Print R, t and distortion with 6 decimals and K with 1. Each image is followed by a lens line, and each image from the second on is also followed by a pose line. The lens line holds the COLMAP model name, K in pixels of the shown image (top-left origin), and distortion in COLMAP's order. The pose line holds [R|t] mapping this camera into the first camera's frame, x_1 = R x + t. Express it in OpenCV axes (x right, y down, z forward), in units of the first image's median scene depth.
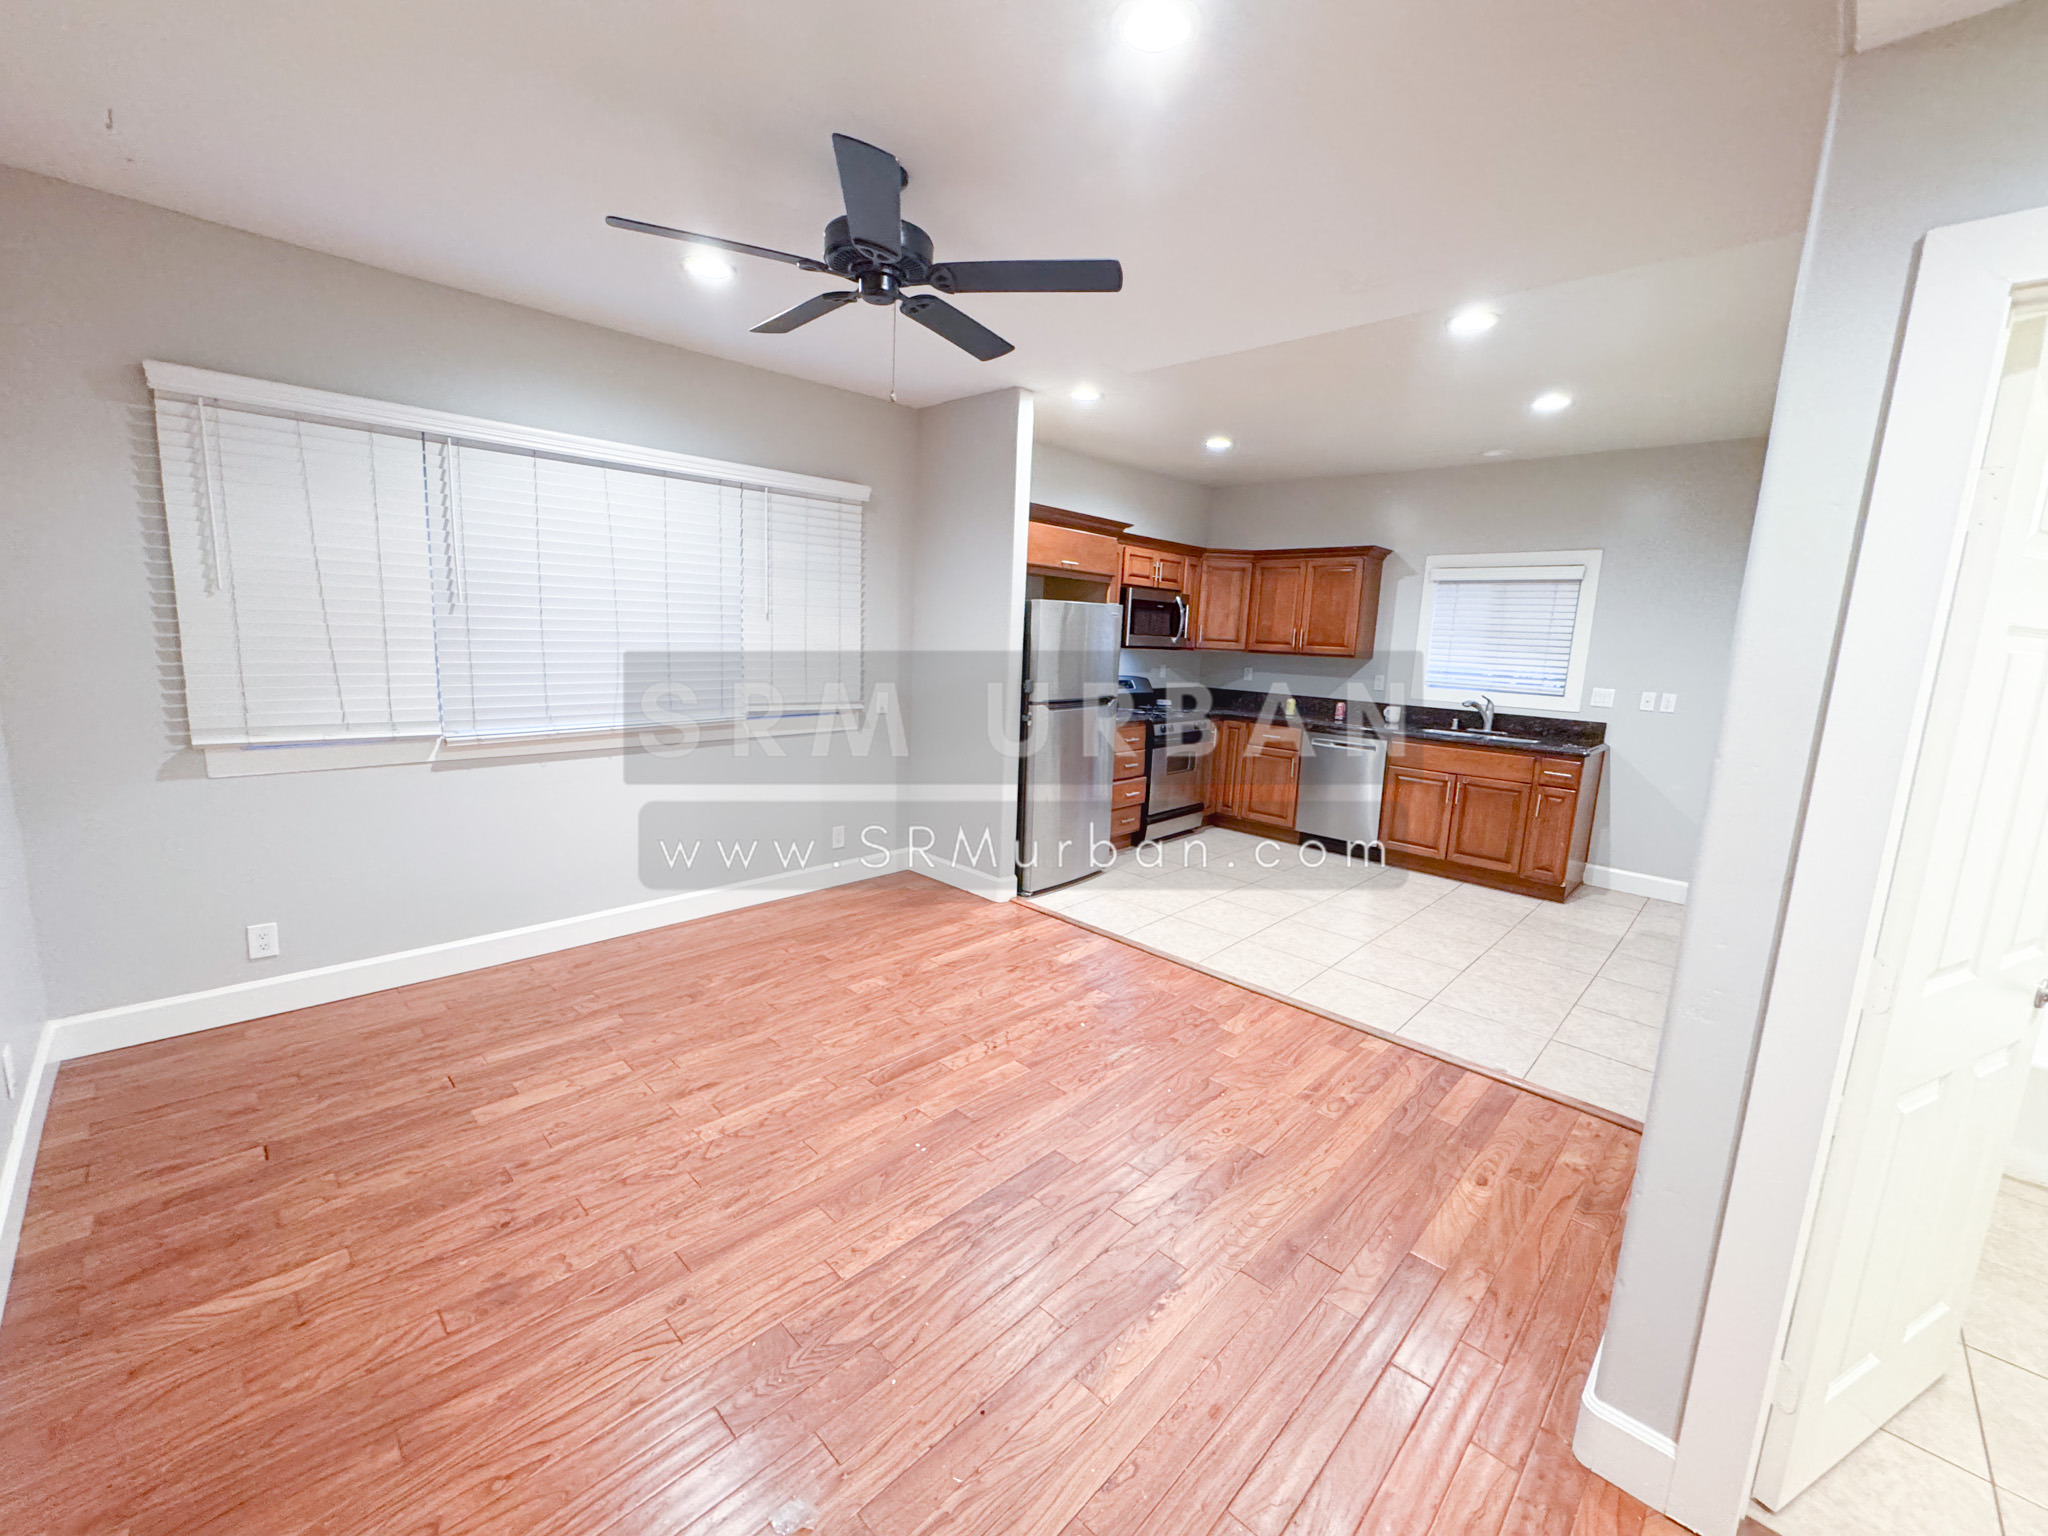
lens RADIAL K [[815.5, 0, 1024.0], [0, 815.5, 768.0], [0, 0, 1]] dist [-0.004556, 0.000372]
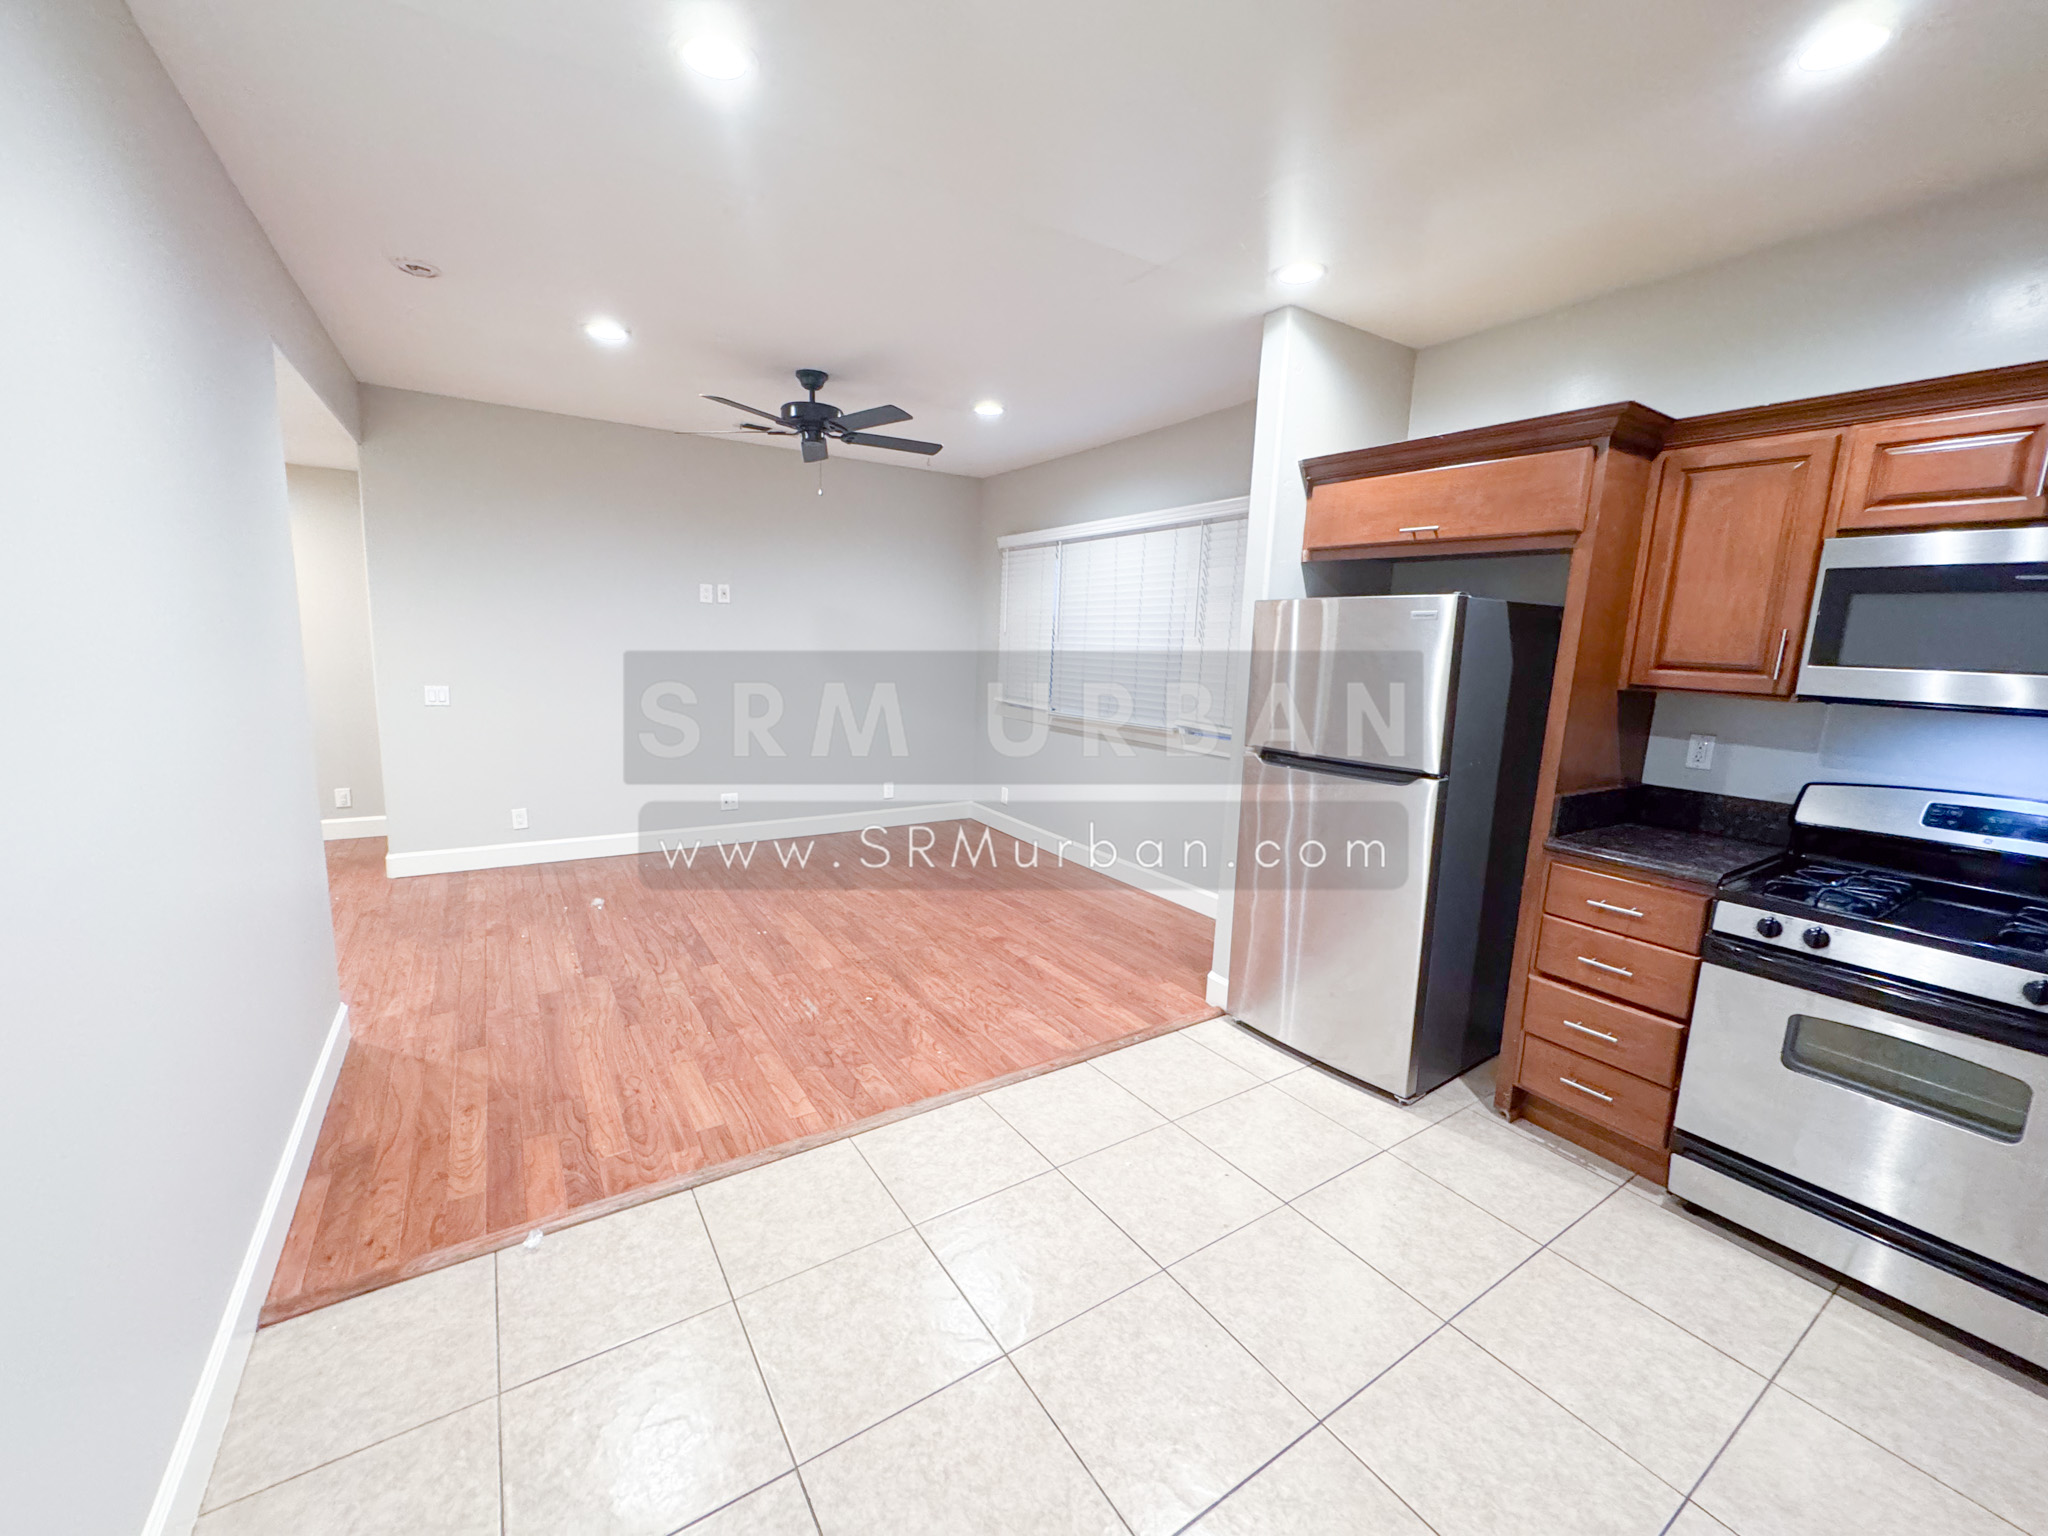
lens RADIAL K [[815.5, 0, 1024.0], [0, 815.5, 768.0], [0, 0, 1]] dist [-0.004556, 0.000372]
pose [[-0.219240, 0.108160, -0.969657, 0.781333], [-0.204610, 0.966640, 0.154086, -0.138232], [0.953975, 0.232184, -0.189796, 1.008024]]
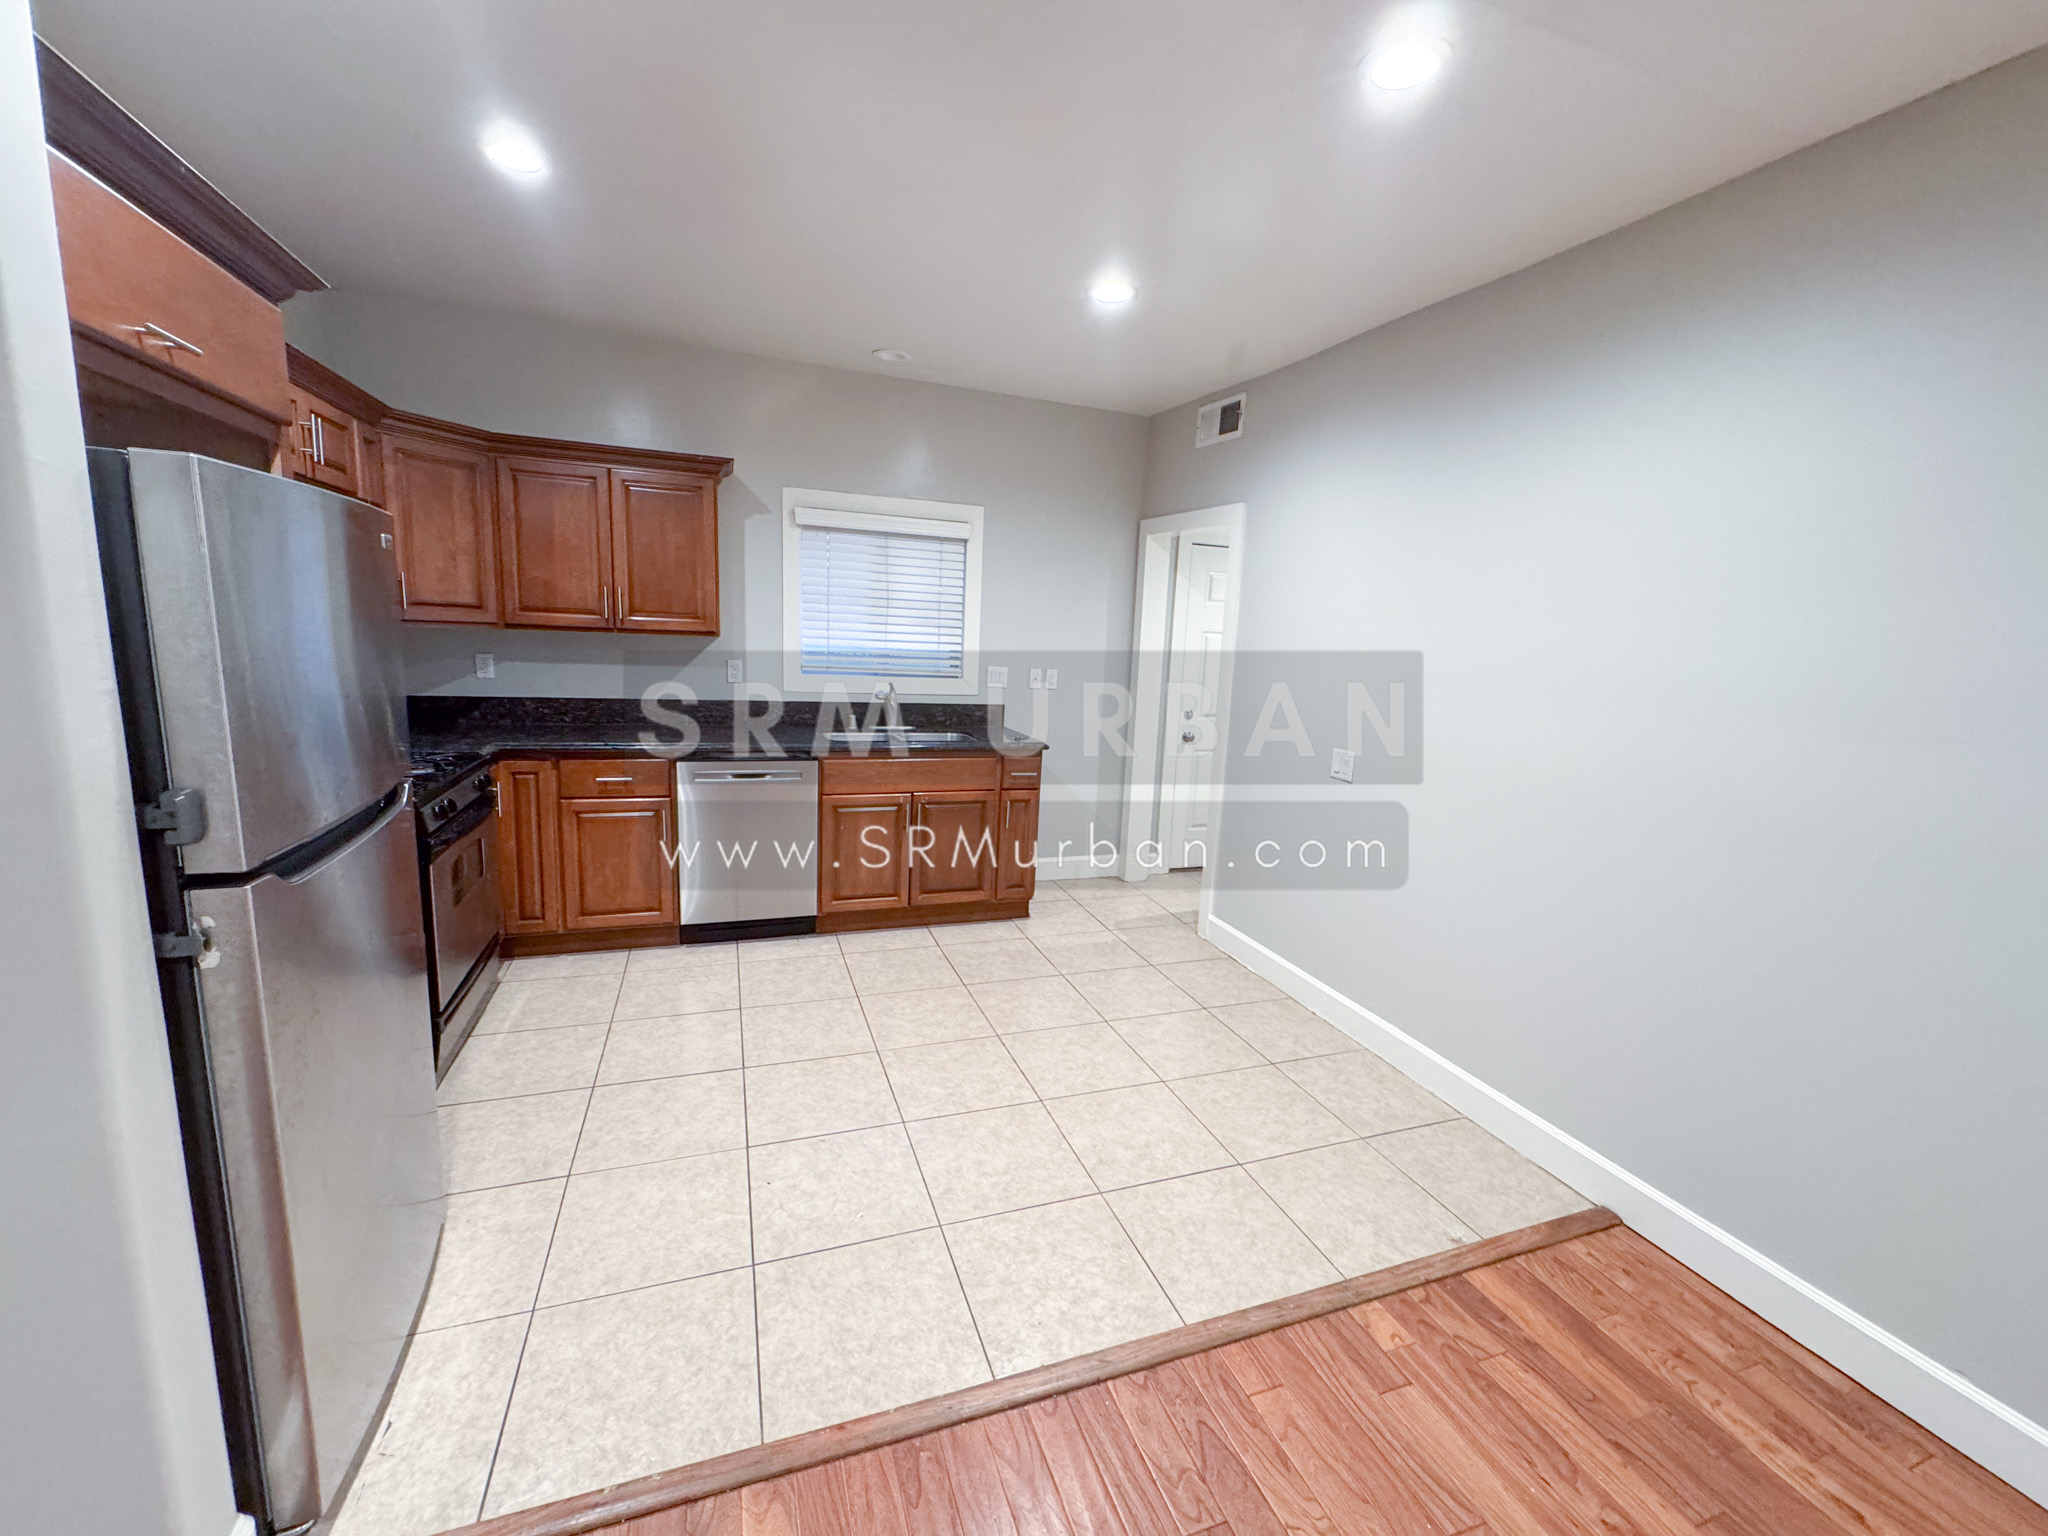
lens RADIAL K [[815.5, 0, 1024.0], [0, 815.5, 768.0], [0, 0, 1]] dist [-0.004556, 0.000372]
pose [[0.438746, -0.168086, 0.882751, -0.098532], [0.119886, 0.984518, 0.127877, -0.121068], [-0.890578, 0.049724, 0.452104, 0.705646]]
